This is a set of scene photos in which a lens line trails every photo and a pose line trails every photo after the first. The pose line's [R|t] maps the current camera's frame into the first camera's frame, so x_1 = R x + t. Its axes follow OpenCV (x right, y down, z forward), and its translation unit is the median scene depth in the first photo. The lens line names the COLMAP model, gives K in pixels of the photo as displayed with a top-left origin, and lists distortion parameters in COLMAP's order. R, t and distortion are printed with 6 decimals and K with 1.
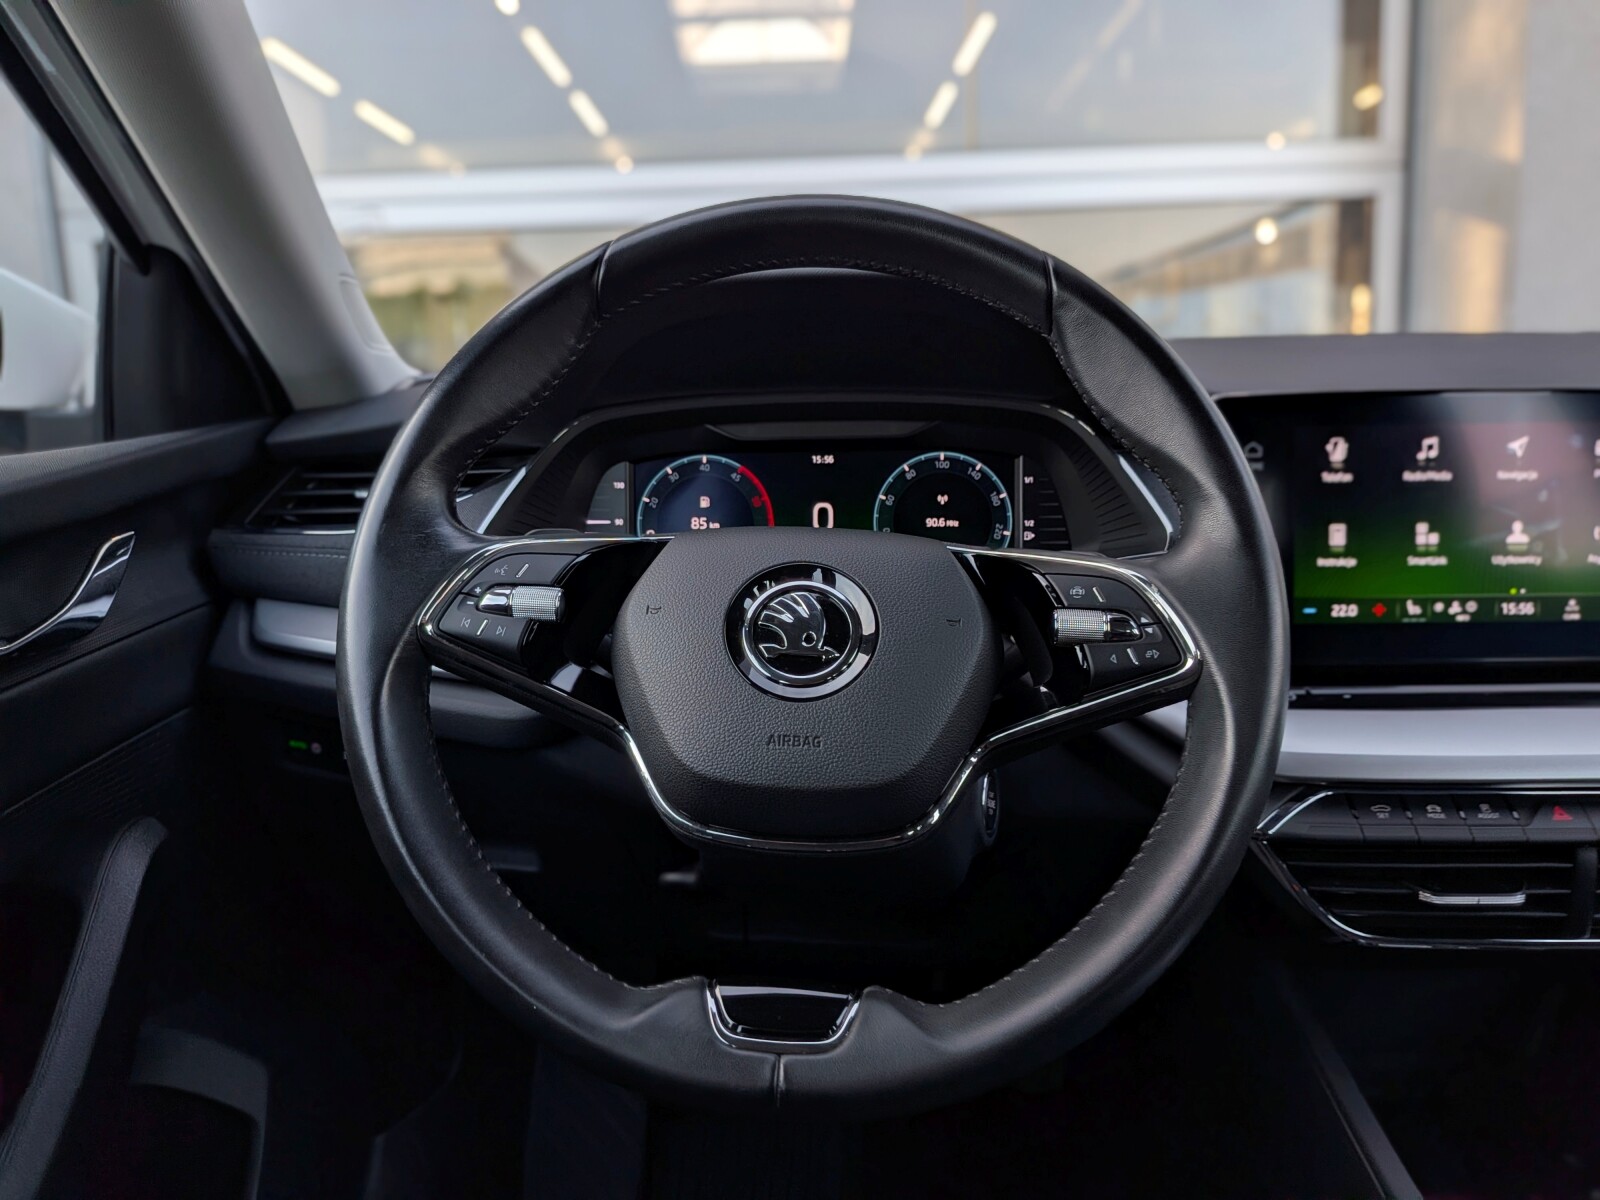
lens RADIAL K [[1174.9, 0, 803.0], [0, 1174.9, 588.8], [0, 0, 1]] dist [0.066227, -0.151580]
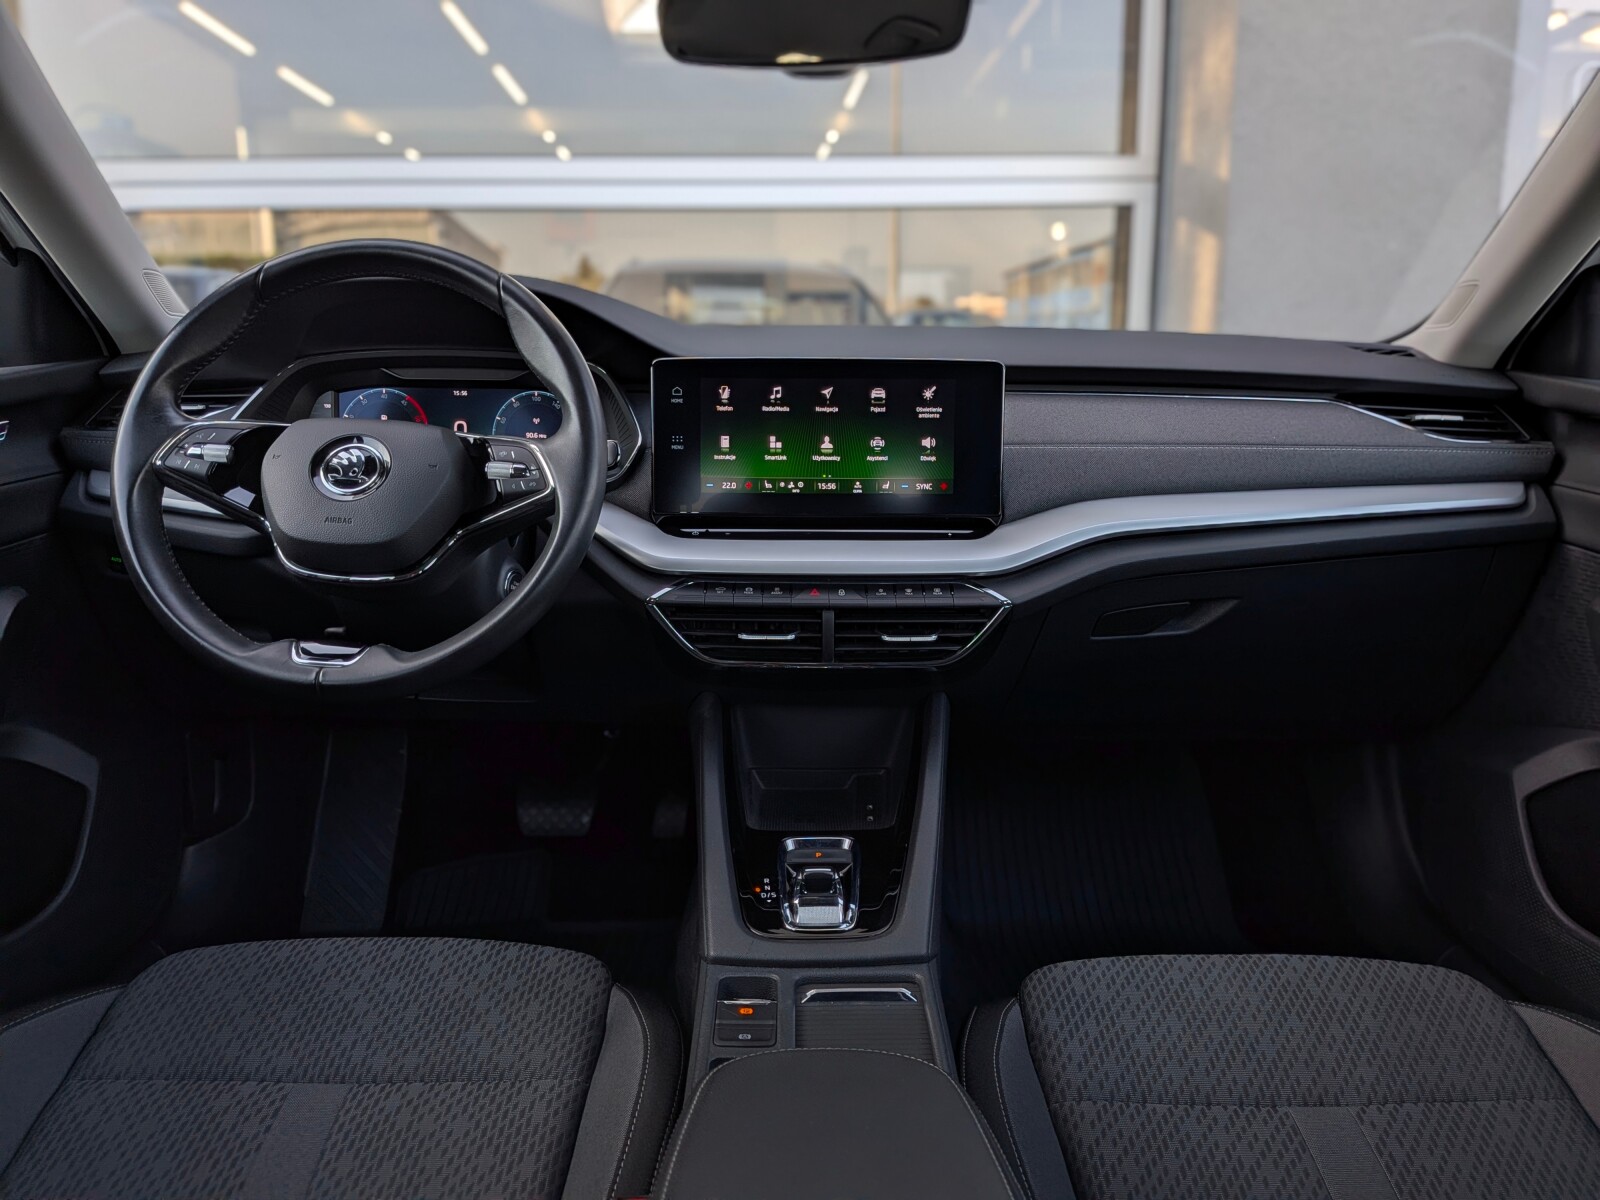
lens RADIAL K [[1148.2, 0, 800.0], [0, 1148.2, 600.0], [0, 0, 1]] dist [0.064461, -0.143420]
pose [[0.997958, 0.016866, 0.061604, 0.464993], [-0.019043, 0.999209, 0.034914, 0.128173], [-0.060967, -0.036016, 0.997490, -0.718256]]
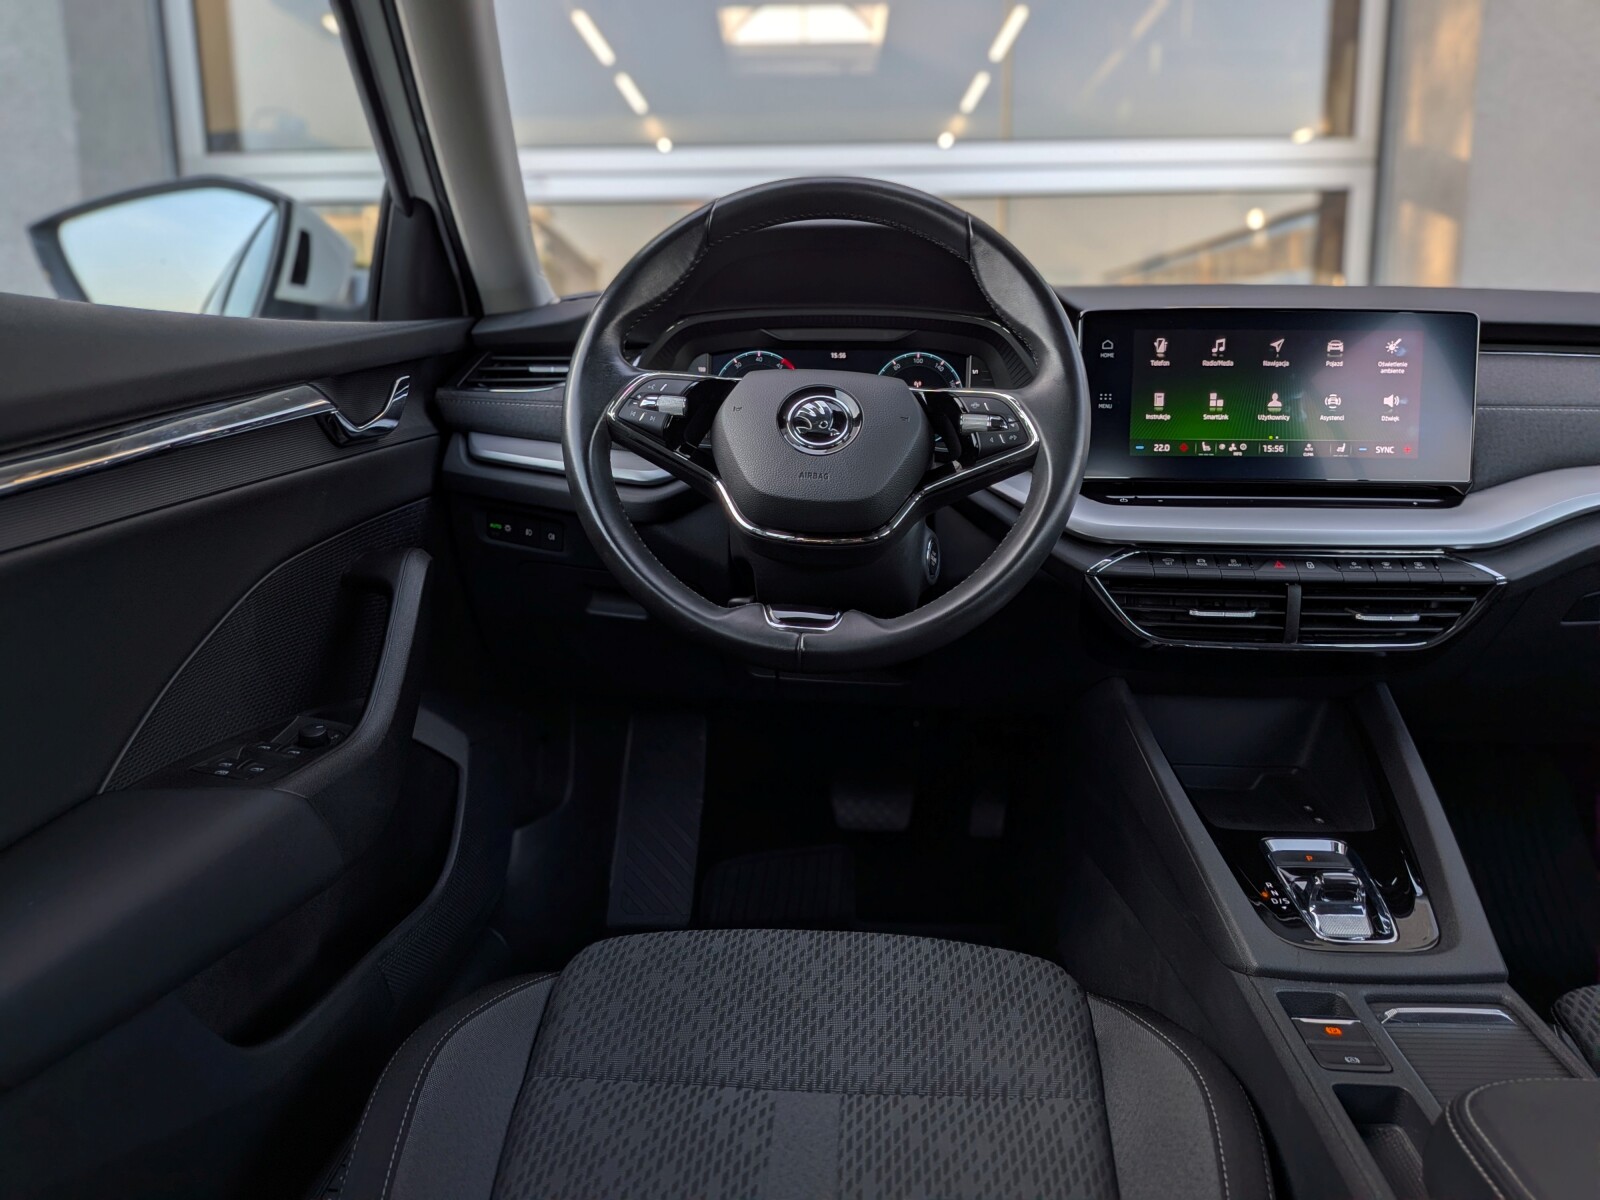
lens RADIAL K [[1148.2, 0, 800.0], [0, 1148.2, 600.0], [0, 0, 1]] dist [0.064461, -0.143420]
pose [[0.999323, 0.029320, -0.022223, 0.012119], [-0.028664, 0.999160, 0.029286, 0.192924], [0.023063, -0.028629, 0.999324, -0.572185]]
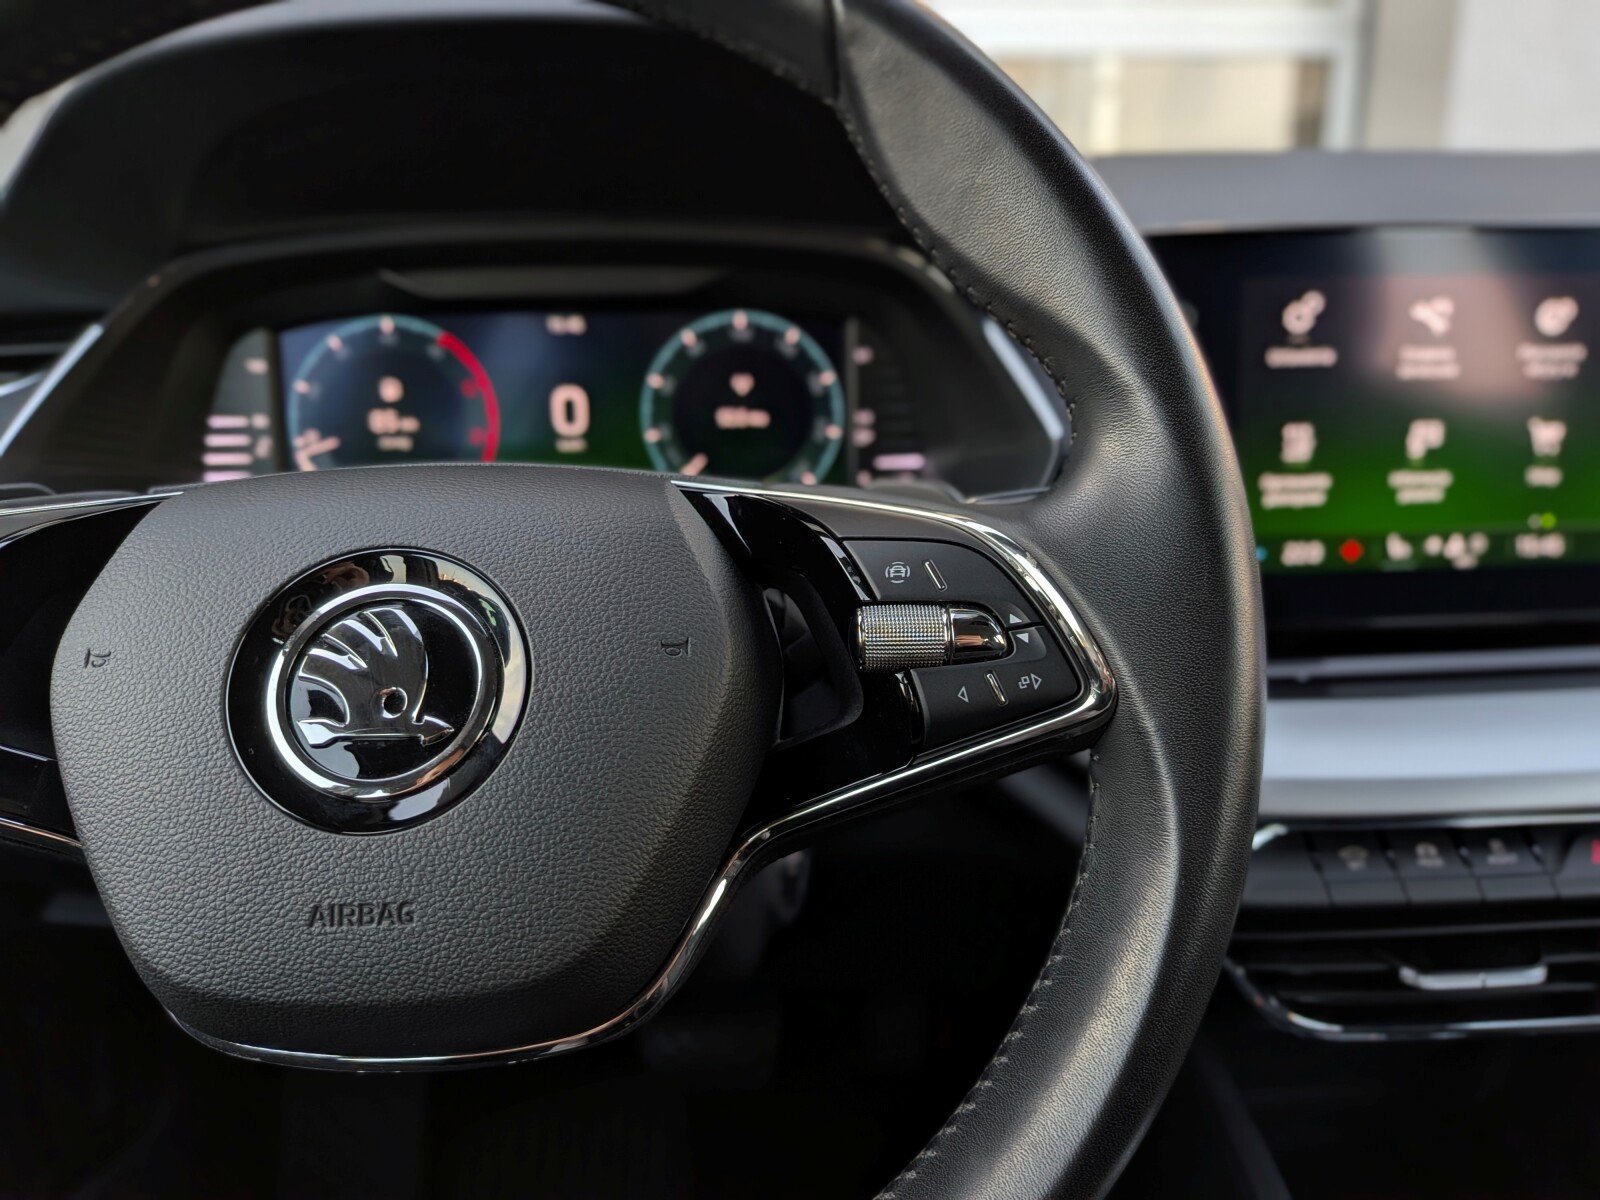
lens RADIAL K [[1230.2, 0, 799.8], [0, 1230.2, 638.4], [0, 0, 1]] dist [-0.007241, -0.003868]
pose [[0.995239, -0.024762, 0.094265, 0.097537], [0.010883, 0.989372, 0.144997, -0.039387], [-0.096854, -0.143281, 0.984931, 0.318399]]
